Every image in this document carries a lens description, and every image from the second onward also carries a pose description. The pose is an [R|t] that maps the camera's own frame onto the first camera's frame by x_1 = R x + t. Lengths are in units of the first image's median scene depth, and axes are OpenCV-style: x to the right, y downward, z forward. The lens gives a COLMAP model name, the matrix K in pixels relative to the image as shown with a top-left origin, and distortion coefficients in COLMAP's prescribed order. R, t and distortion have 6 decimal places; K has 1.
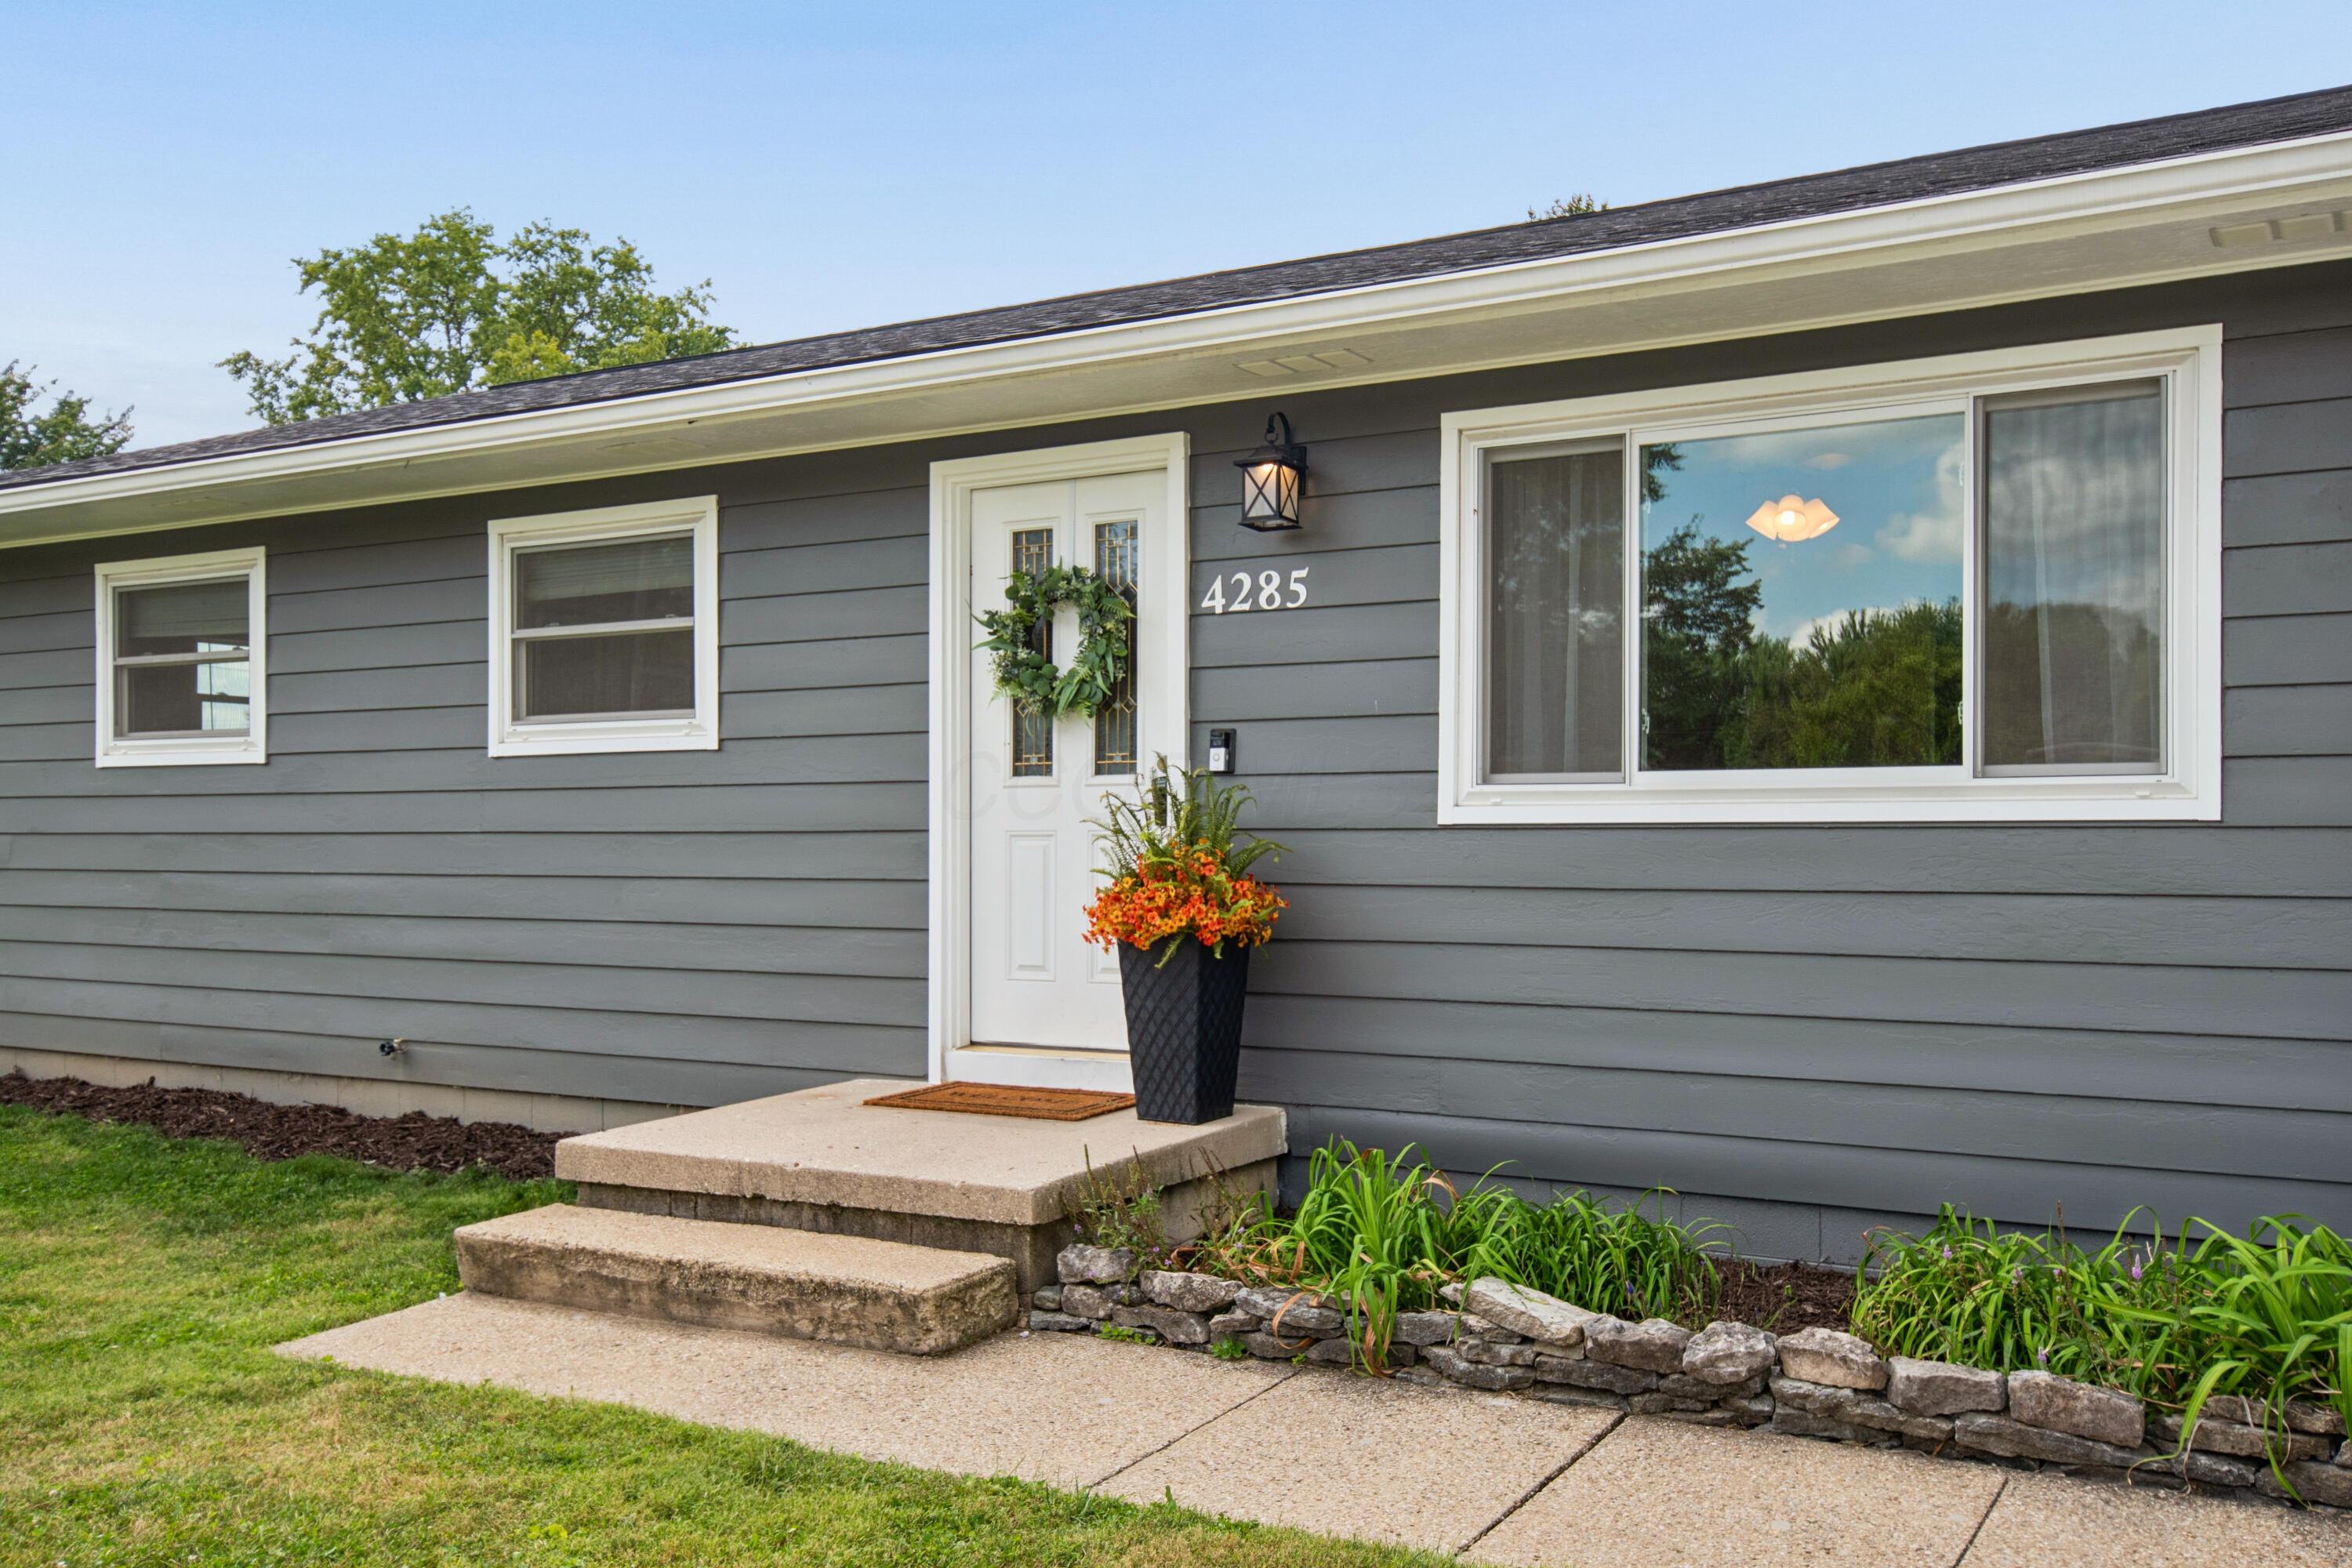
lens RADIAL K [[1996.3, 0, 1176.0], [0, 1996.3, 784.0], [0, 0, 1]] dist [0.038492, 0.003073]
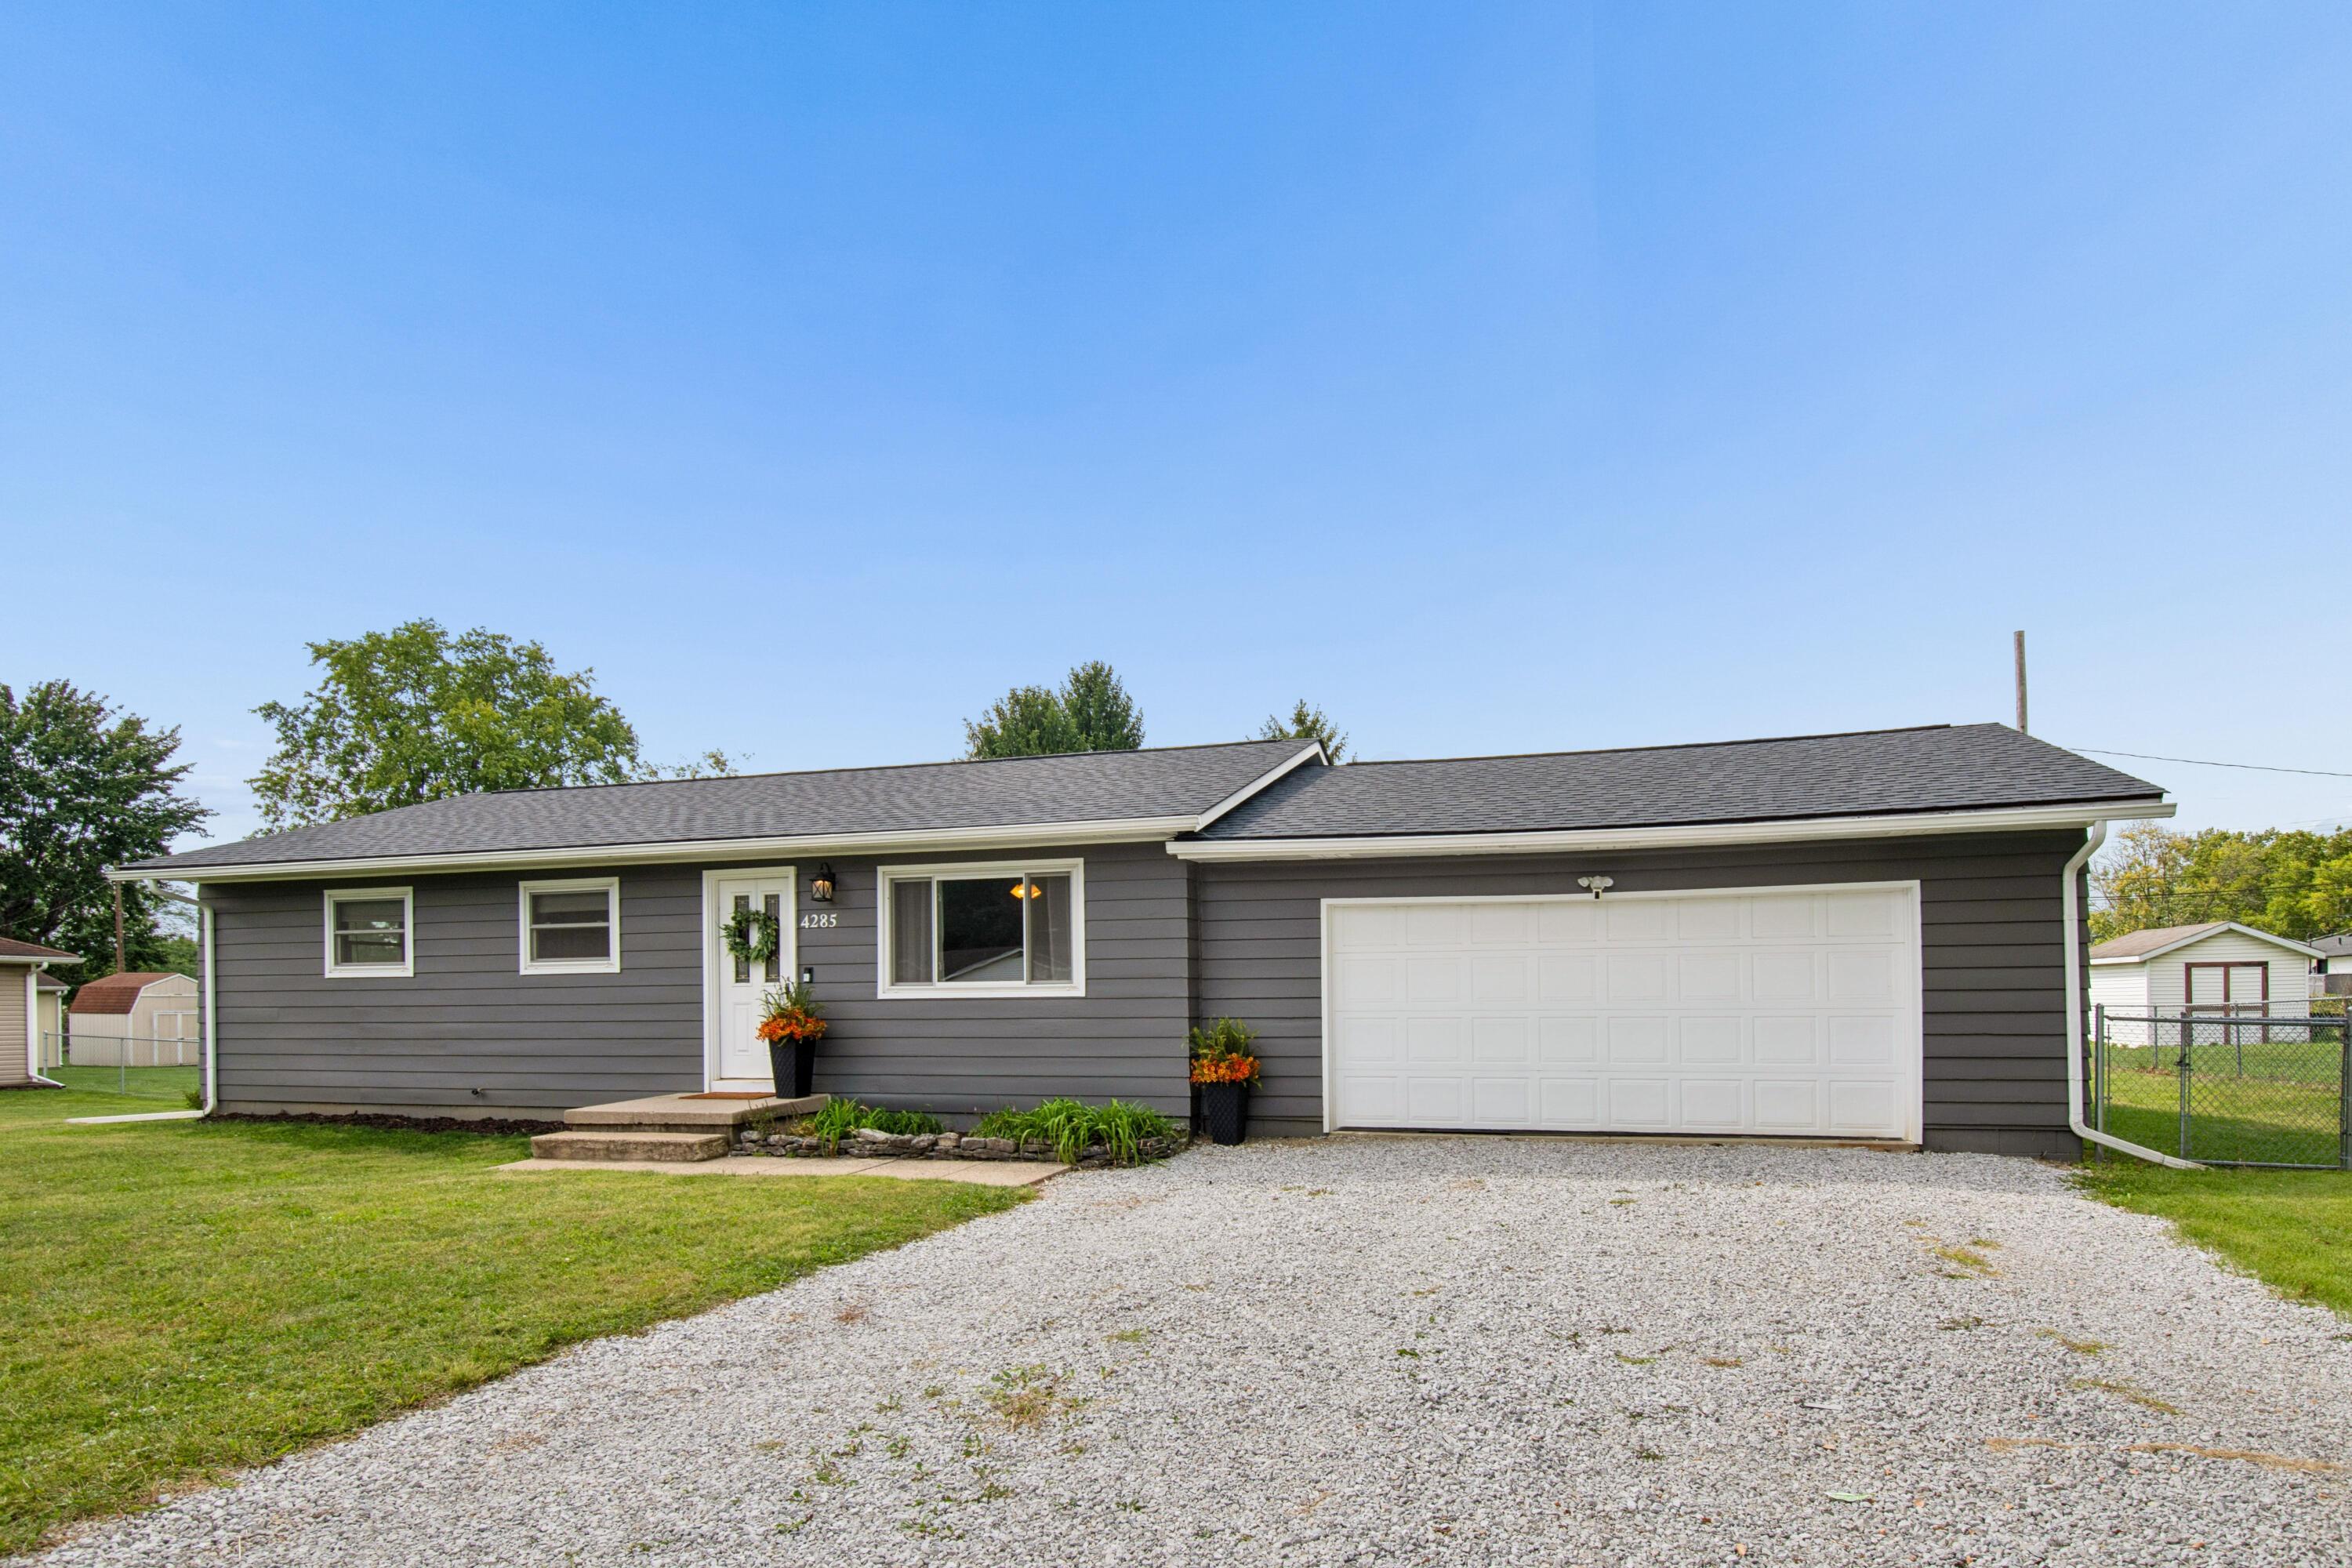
lens RADIAL K [[1225.5, 0, 1228.9], [0, 1225.5, 977.5], [0, 0, 1]] dist [-0.004029, -0.002009]
pose [[0.967690, -0.005237, 0.252089, 0.158975], [0.003018, 0.999953, 0.009189, -0.025764], [-0.252126, -0.008131, 0.967660, -0.857992]]
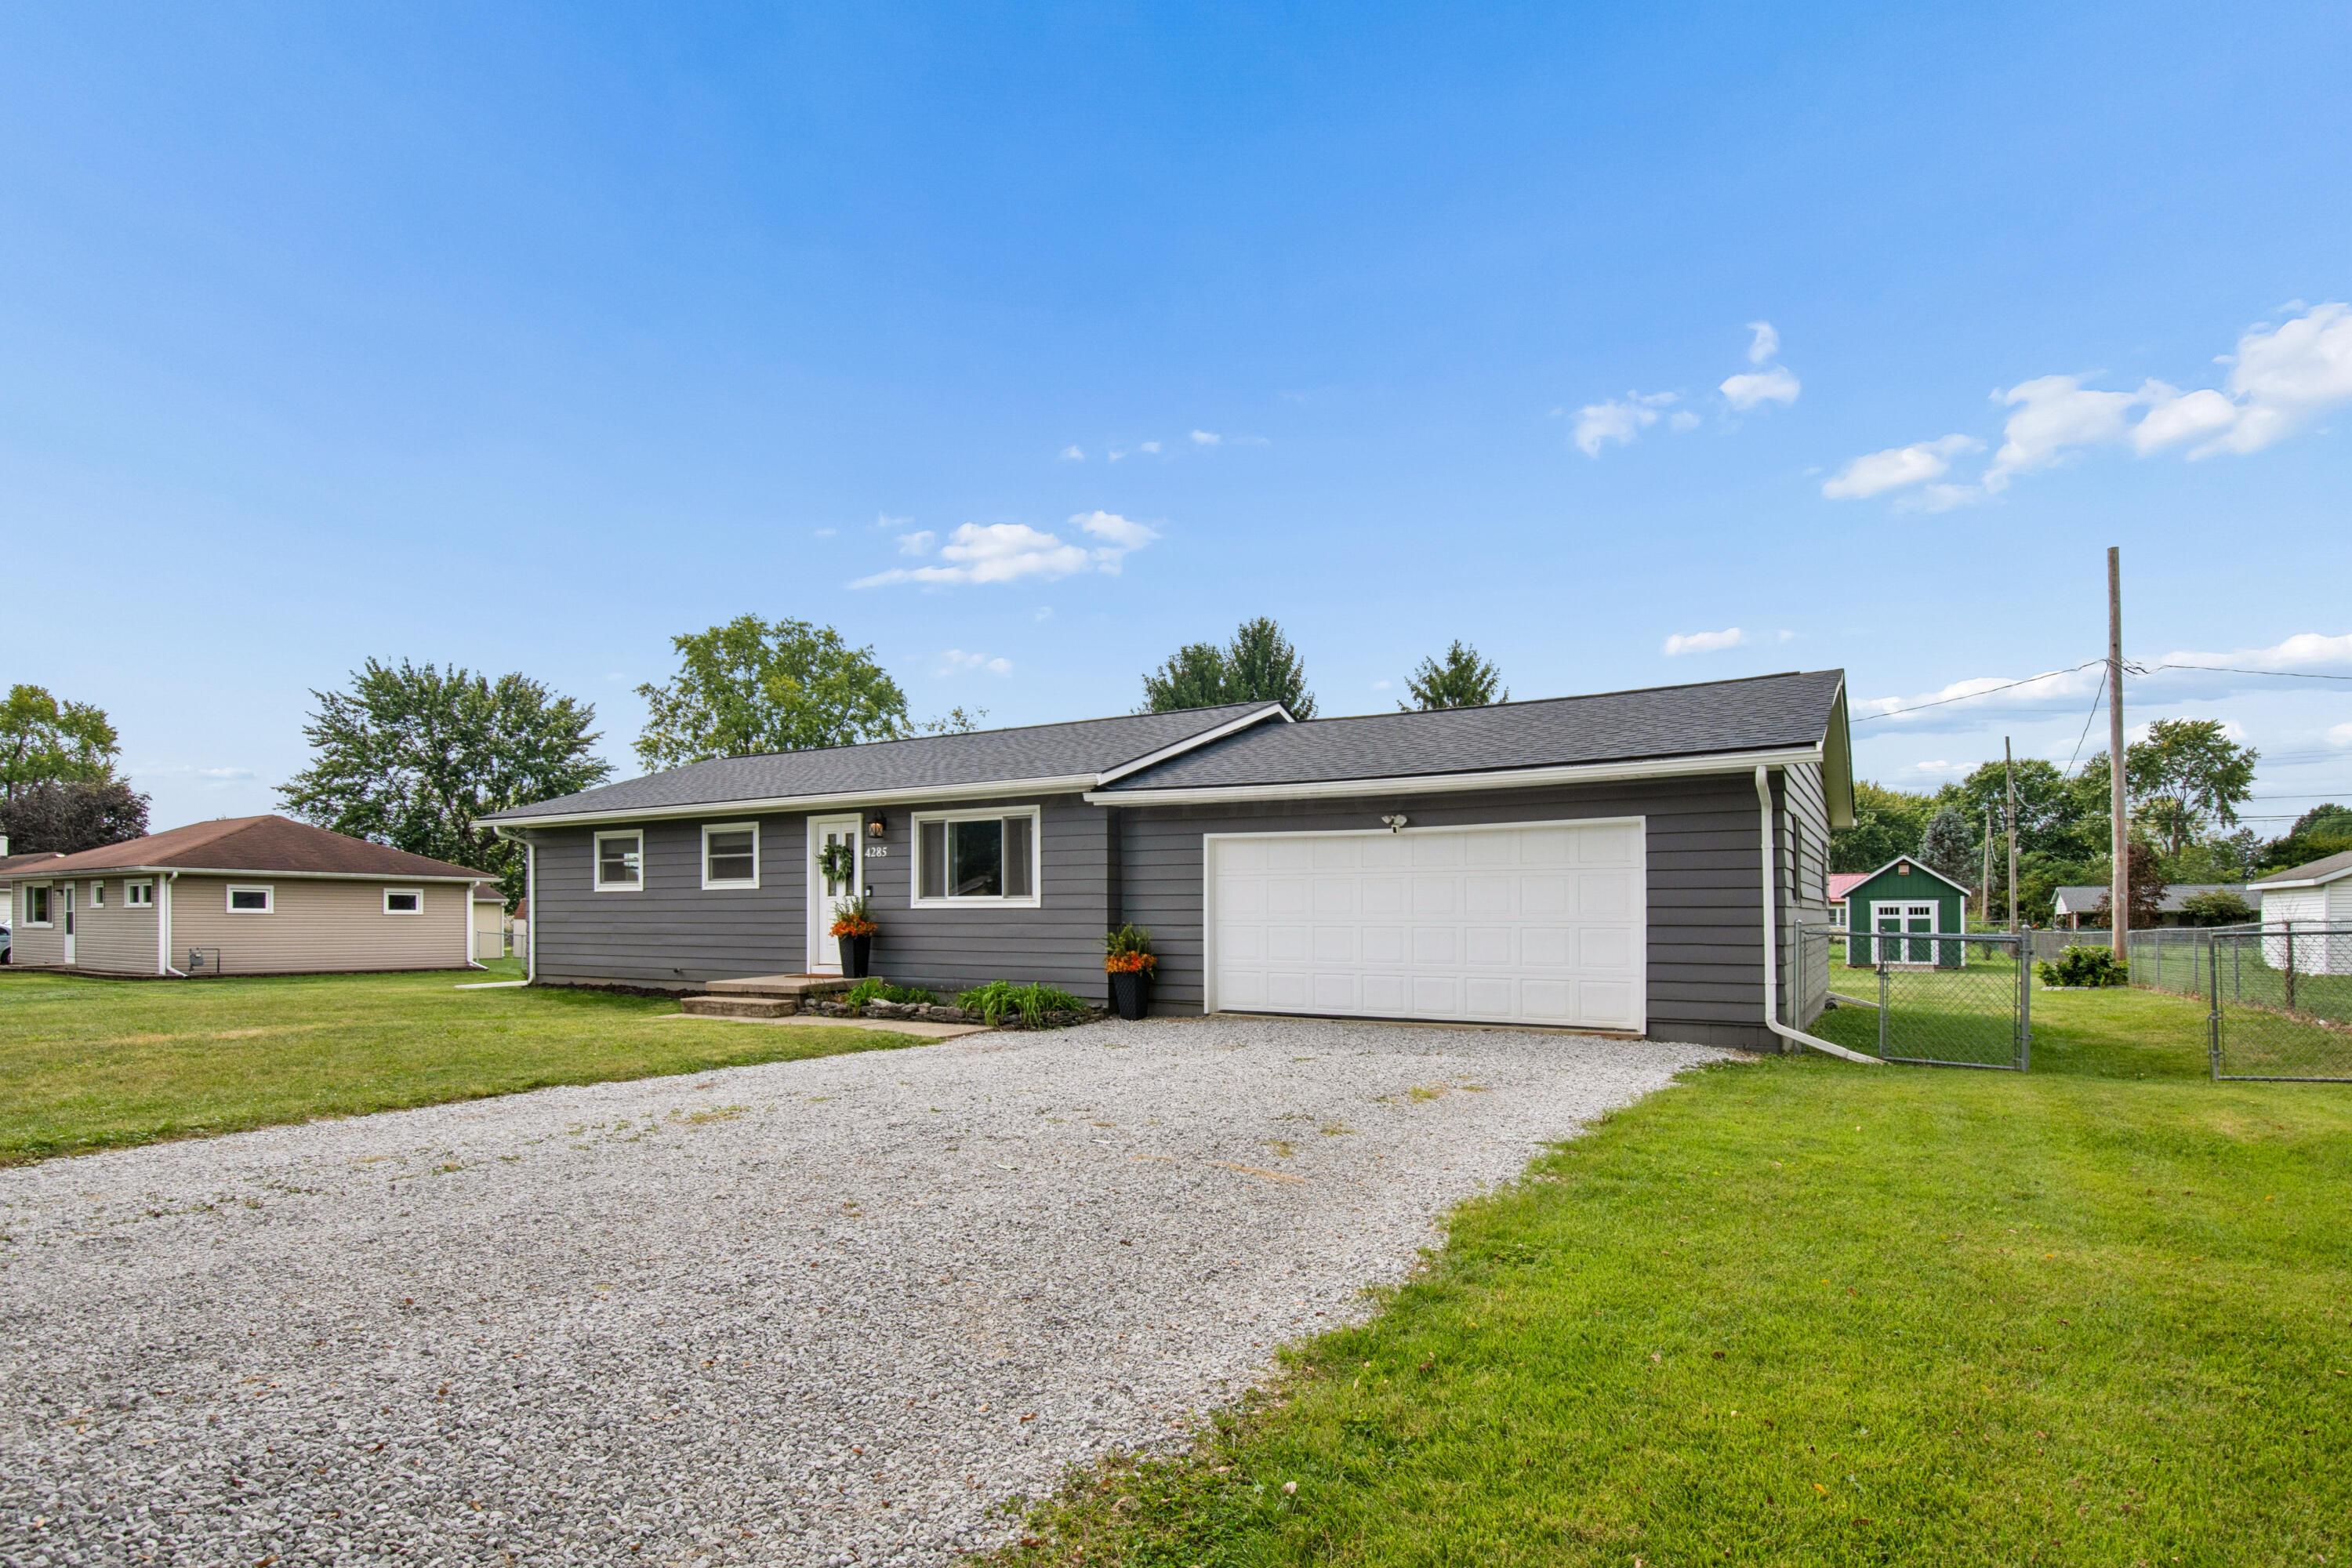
lens RADIAL K [[1146.0, 0, 1169.0], [0, 1146.0, 896.6], [0, 0, 1]] dist [0.001062, 0.000104]
pose [[0.999949, 0.000828, -0.010093, 0.626889], [-0.000754, 0.999972, 0.007409, -0.021196], [0.010098, -0.007401, 0.999922, -1.278808]]
